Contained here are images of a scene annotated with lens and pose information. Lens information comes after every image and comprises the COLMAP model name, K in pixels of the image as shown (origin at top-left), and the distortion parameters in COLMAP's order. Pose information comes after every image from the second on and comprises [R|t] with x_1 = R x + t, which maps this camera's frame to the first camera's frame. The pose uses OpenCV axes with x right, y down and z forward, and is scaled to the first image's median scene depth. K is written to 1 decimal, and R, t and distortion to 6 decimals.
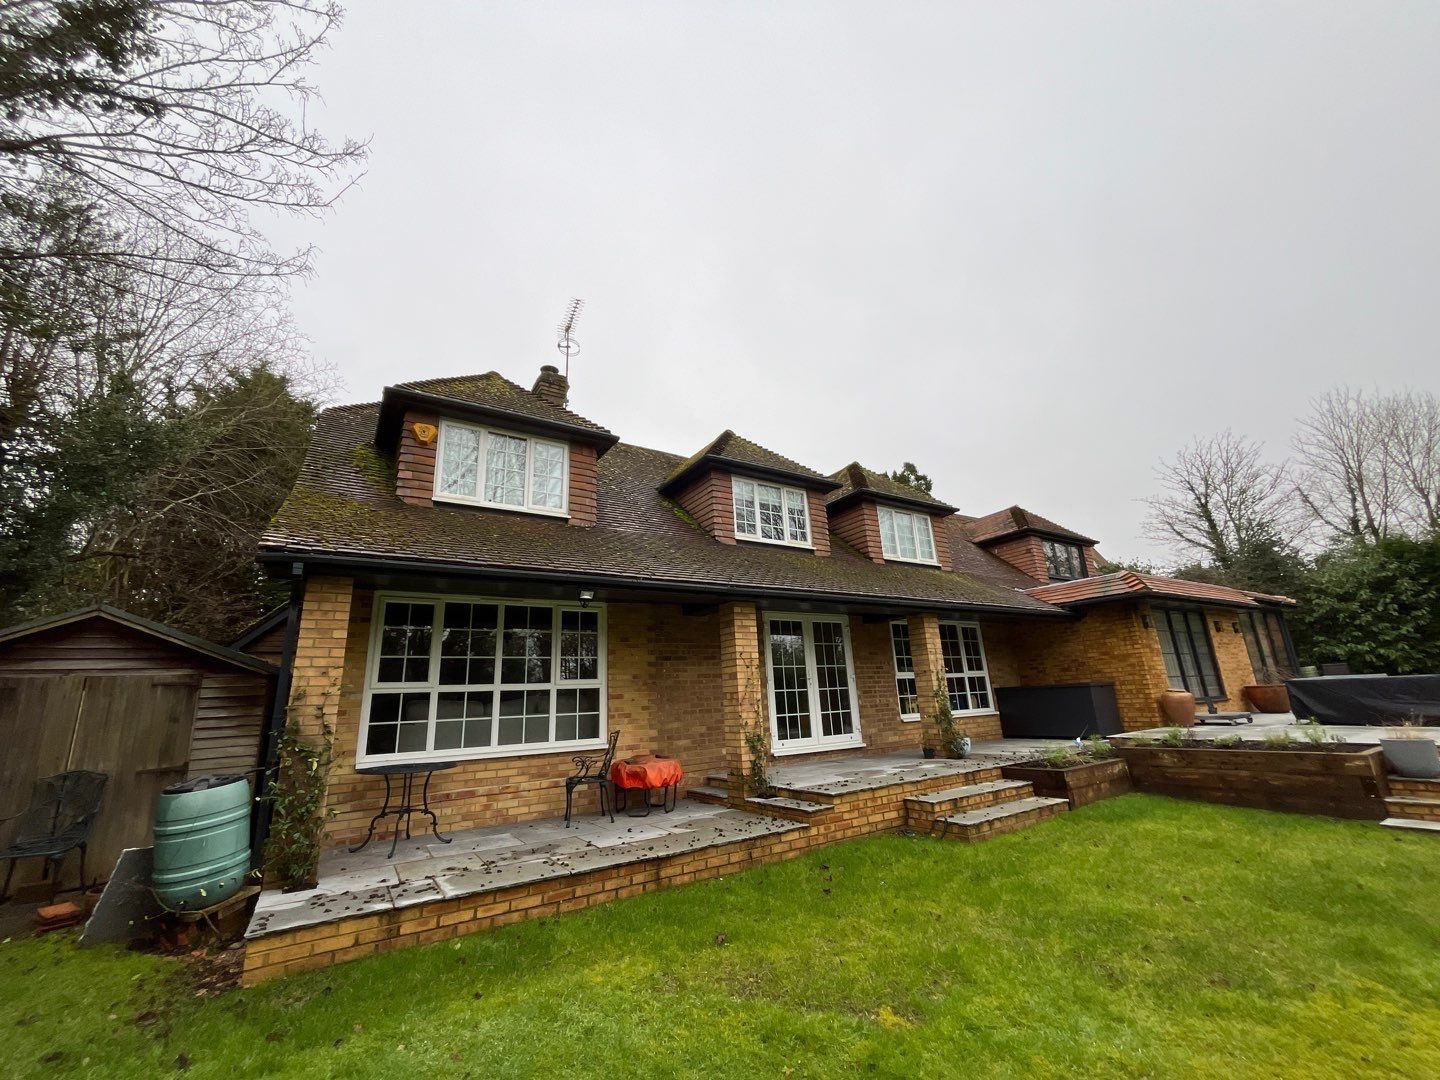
lens RADIAL K [[582.0, 0, 720.0], [0, 582.0, 540.0], [0, 0, 1]] dist [-0.004649, -0.000027]
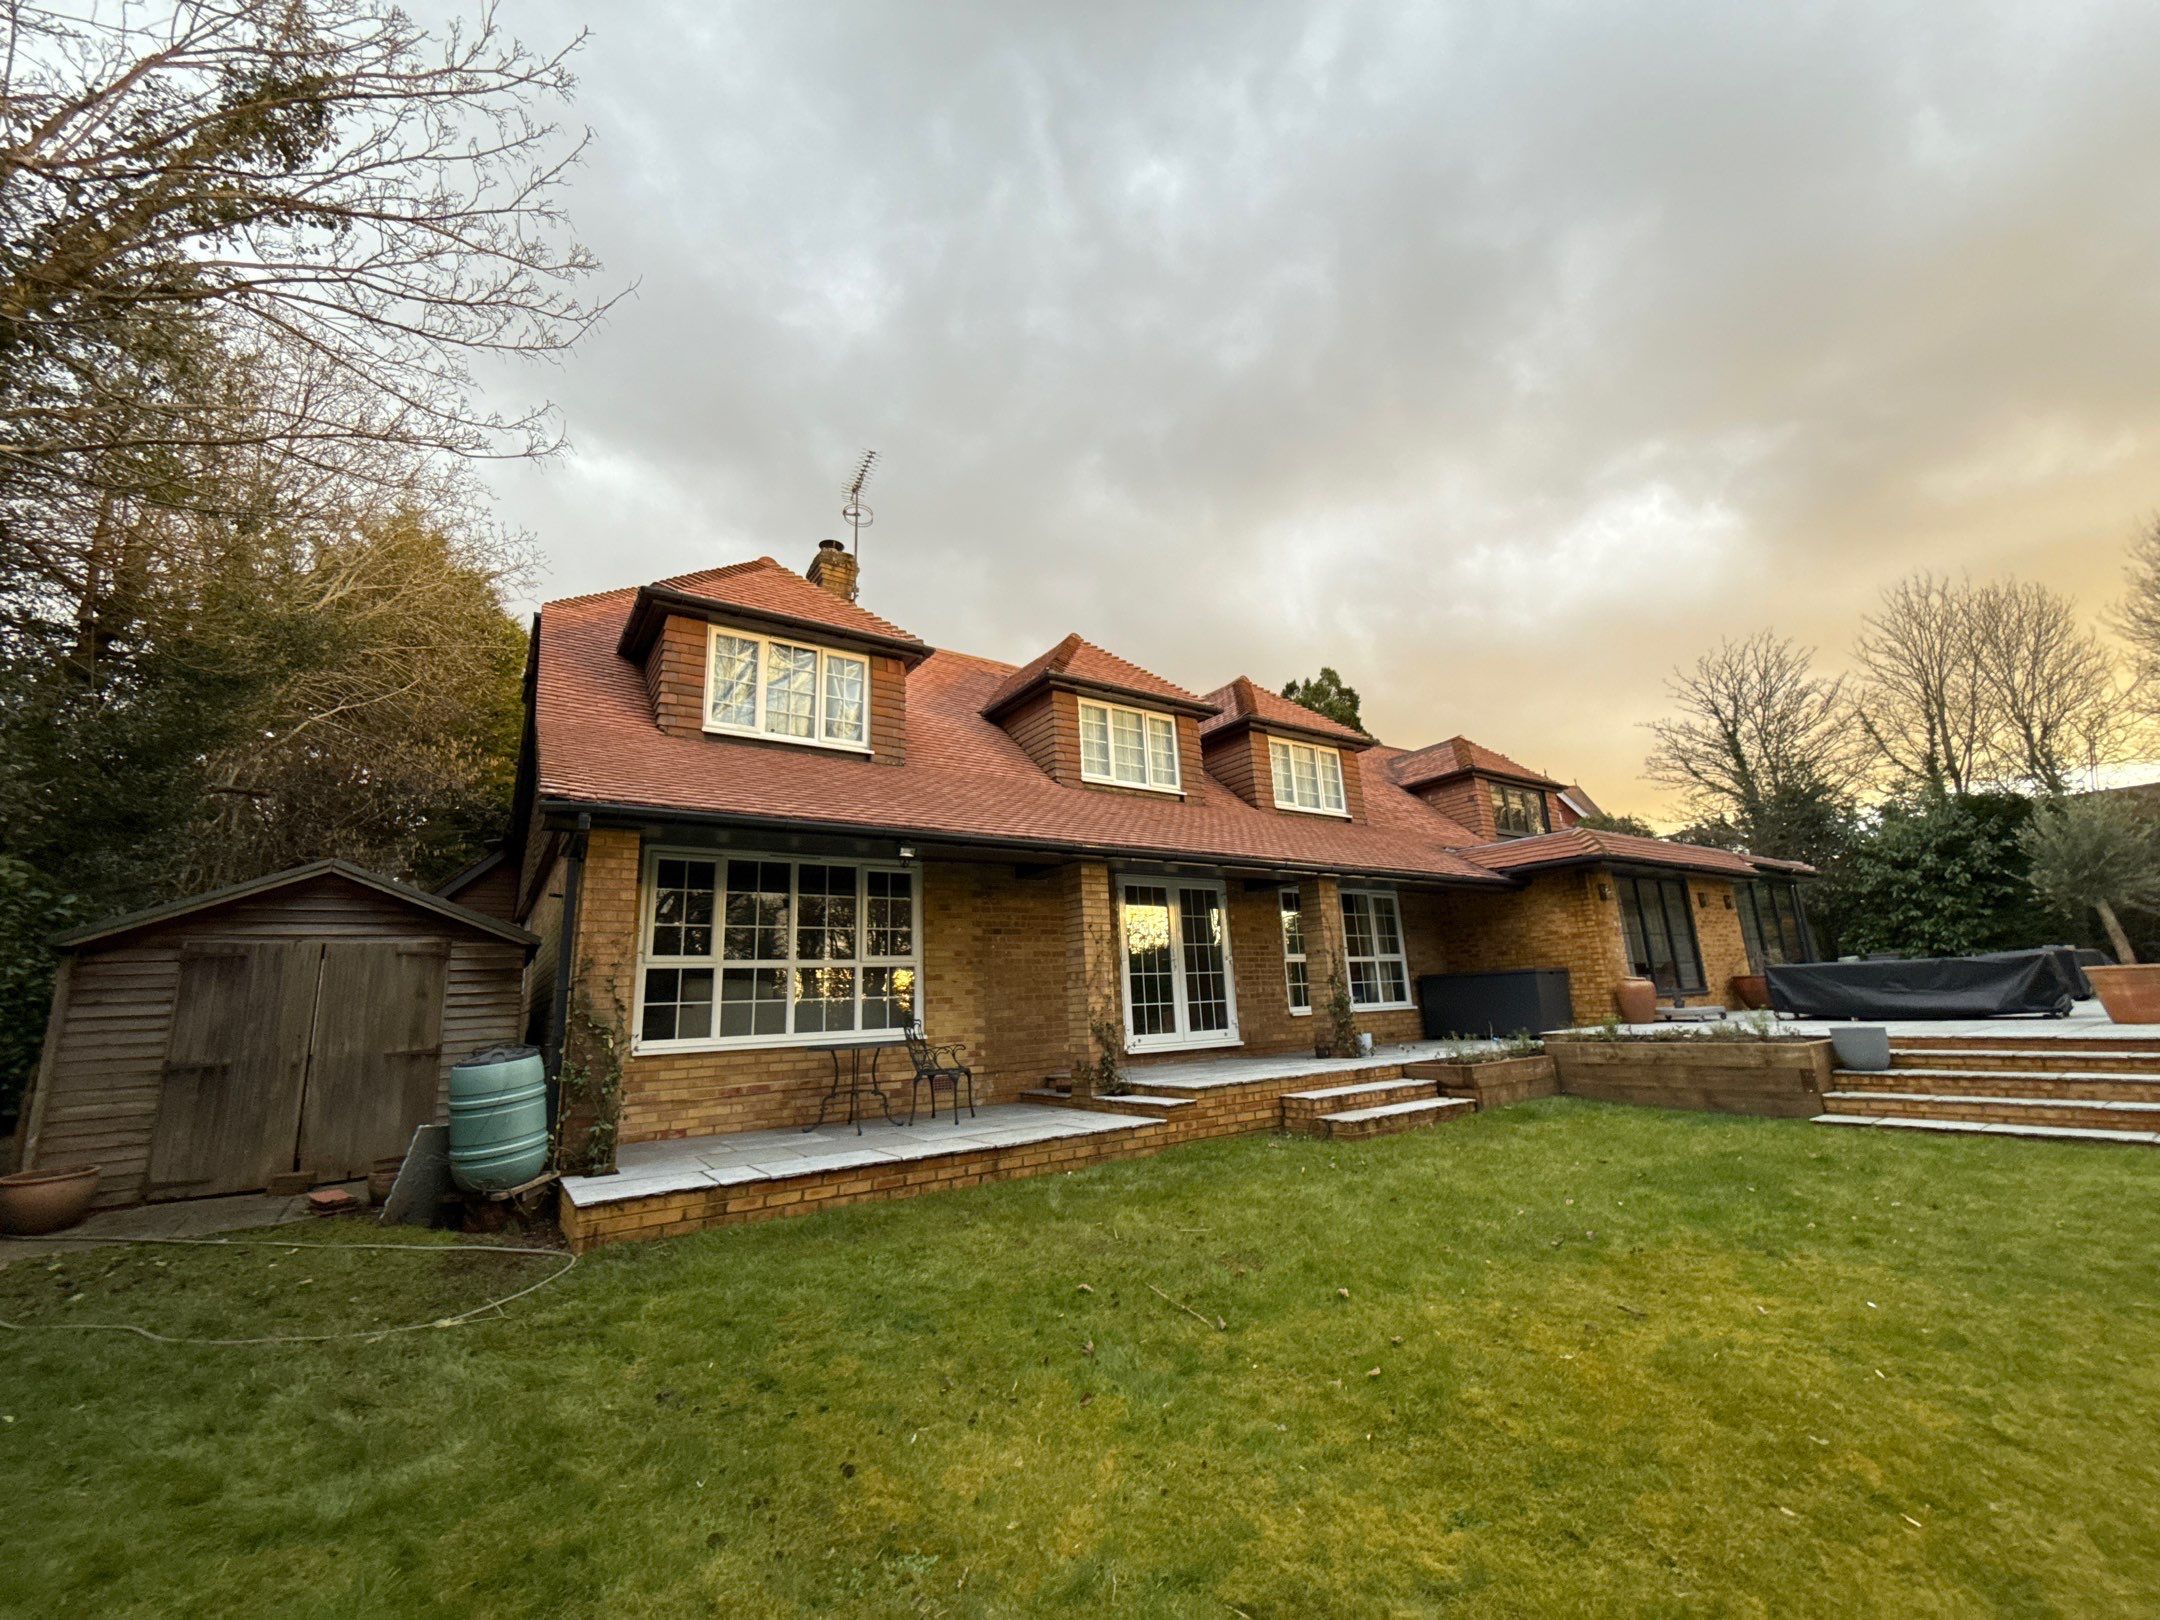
lens RADIAL K [[873.1, 0, 1080.0], [0, 873.1, 810.0], [0, 0, 1]] dist [-0.004649, -0.000027]
pose [[0.999441, 0.011219, 0.031507, -0.014576], [-0.012663, 0.998860, 0.046016, -0.019240], [-0.030955, -0.046389, 0.998444, -0.179521]]
